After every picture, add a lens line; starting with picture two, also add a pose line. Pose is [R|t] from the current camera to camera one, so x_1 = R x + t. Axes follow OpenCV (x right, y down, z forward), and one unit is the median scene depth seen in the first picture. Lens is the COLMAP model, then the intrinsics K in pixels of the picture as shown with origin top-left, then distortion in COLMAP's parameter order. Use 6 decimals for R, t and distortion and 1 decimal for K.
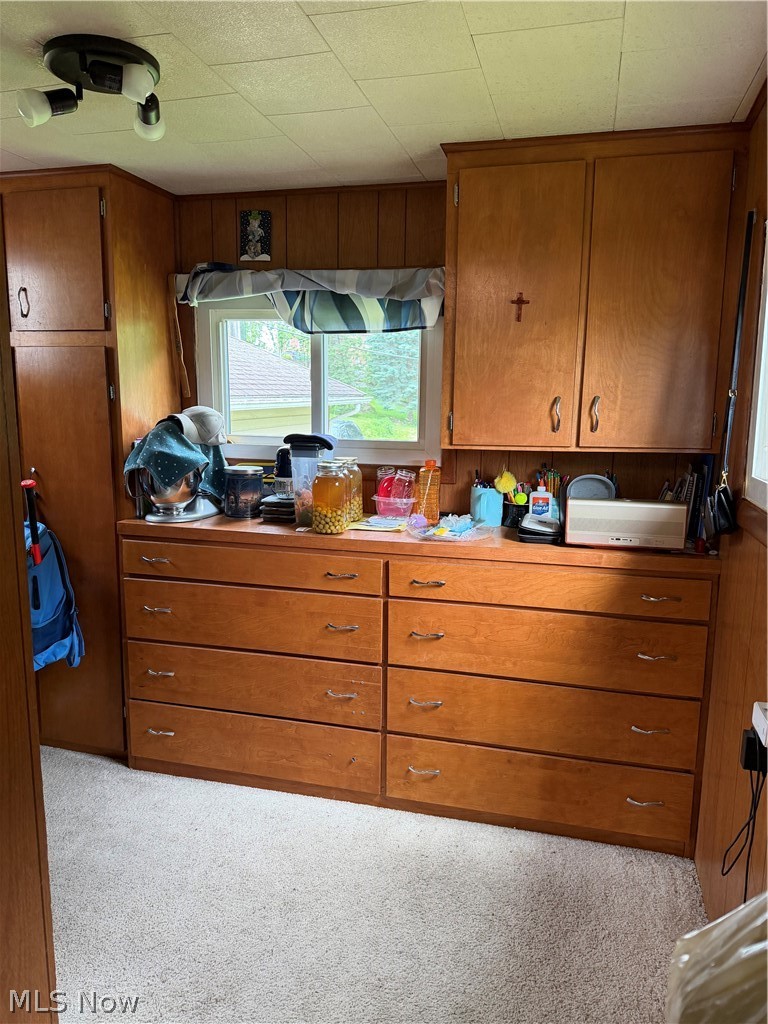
lens RADIAL K [[714.7, 0, 379.1], [0, 714.7, 520.6], [0, 0, 1]] dist [0.022566, -0.022512]
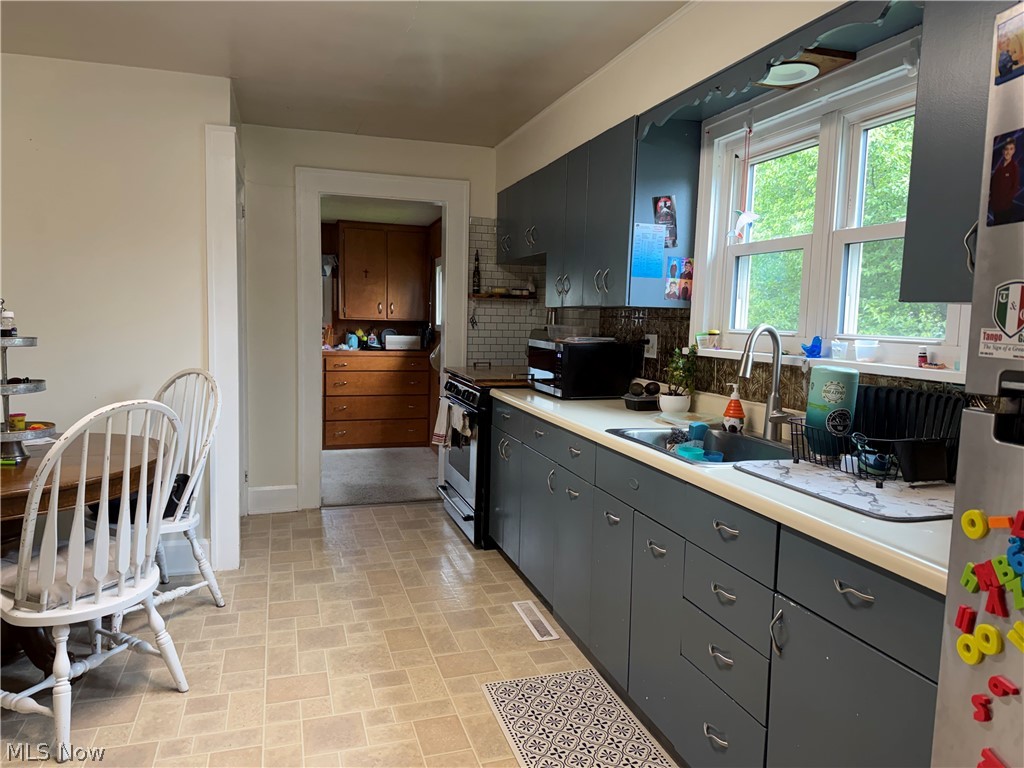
lens RADIAL K [[714.7, 0, 509.3], [0, 714.7, 386.3], [0, 0, 1]] dist [0.022566, -0.022512]
pose [[0.842280, -0.040635, 0.537507, -0.904422], [0.067781, 0.997224, -0.030825, 0.304120], [-0.534762, 0.062396, 0.842696, -1.782387]]
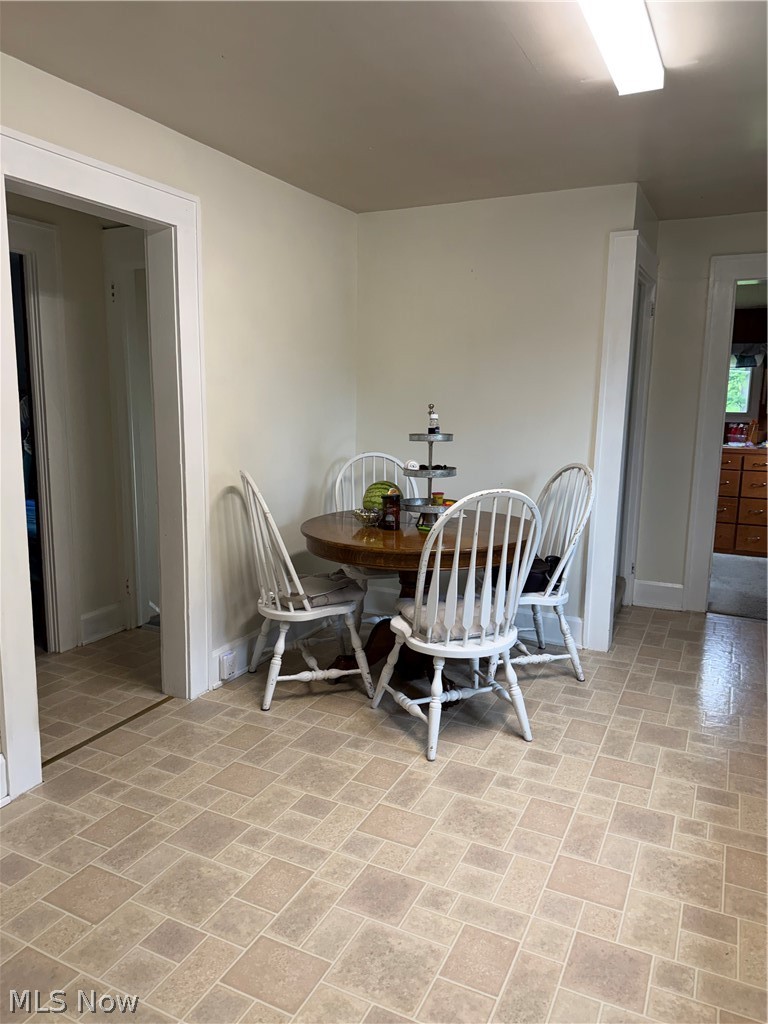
lens RADIAL K [[714.7, 0, 380.1], [0, 714.7, 507.5], [0, 0, 1]] dist [0.022566, -0.022512]
pose [[0.981985, 0.038505, -0.184993, -0.808703], [-0.039373, 0.999224, -0.001020, 0.300233], [0.184810, 0.008286, 0.982739, -1.851750]]
